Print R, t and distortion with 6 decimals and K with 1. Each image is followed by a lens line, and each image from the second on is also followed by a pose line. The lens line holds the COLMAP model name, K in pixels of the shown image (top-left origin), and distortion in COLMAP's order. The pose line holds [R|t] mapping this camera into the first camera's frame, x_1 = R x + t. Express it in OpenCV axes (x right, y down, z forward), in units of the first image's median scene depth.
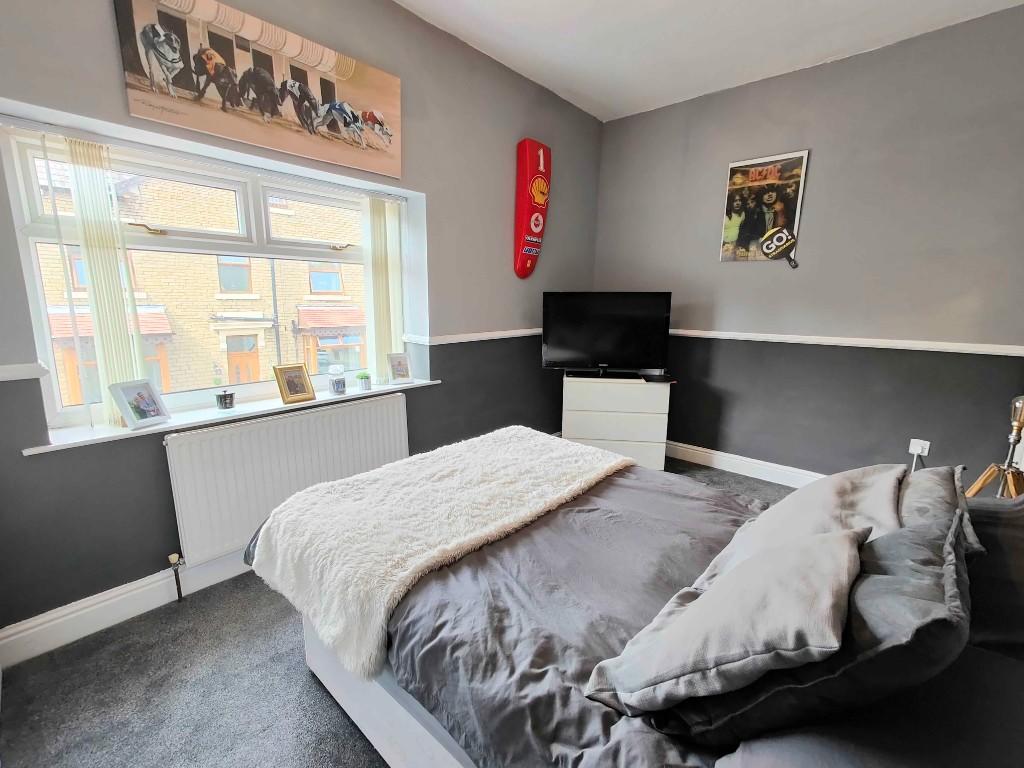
lens RADIAL K [[450.5, 0, 512.8], [0, 450.5, 380.7], [0, 0, 1]] dist [0.004248, 0.000931]
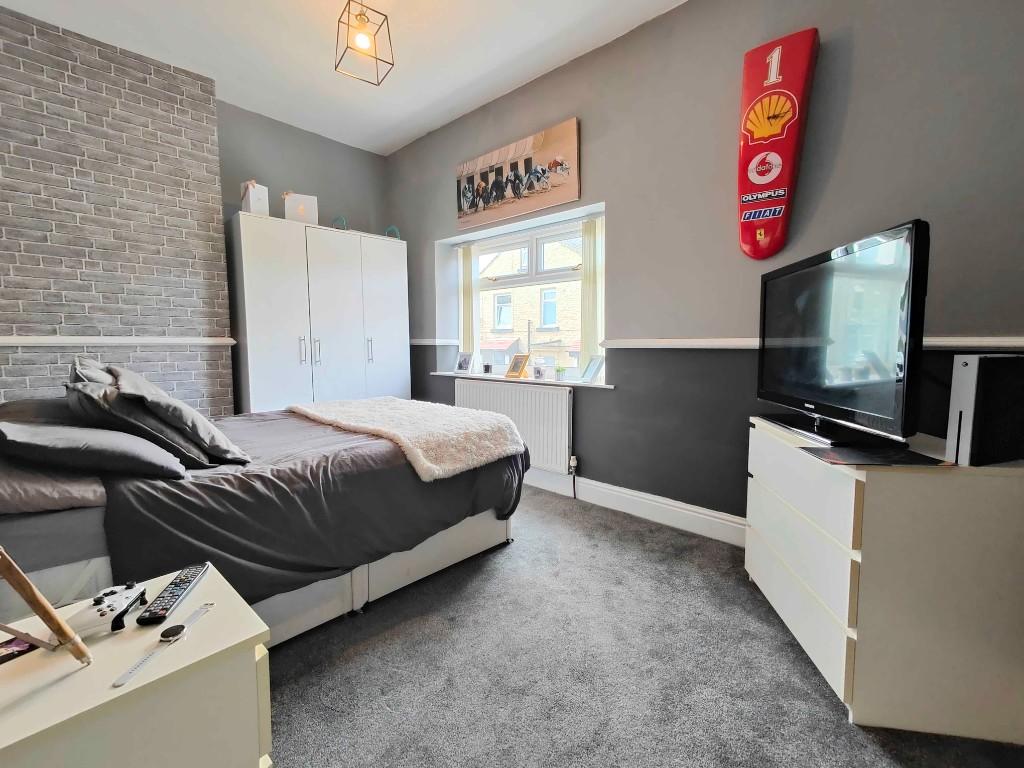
lens RADIAL K [[450.5, 0, 512.8], [0, 450.5, 380.7], [0, 0, 1]] dist [0.004248, 0.000931]
pose [[-0.019930, 0.077158, -0.996820, 0.717996], [-0.181921, 0.980094, 0.079501, -0.043978], [0.983111, 0.182927, -0.005497, 0.713478]]
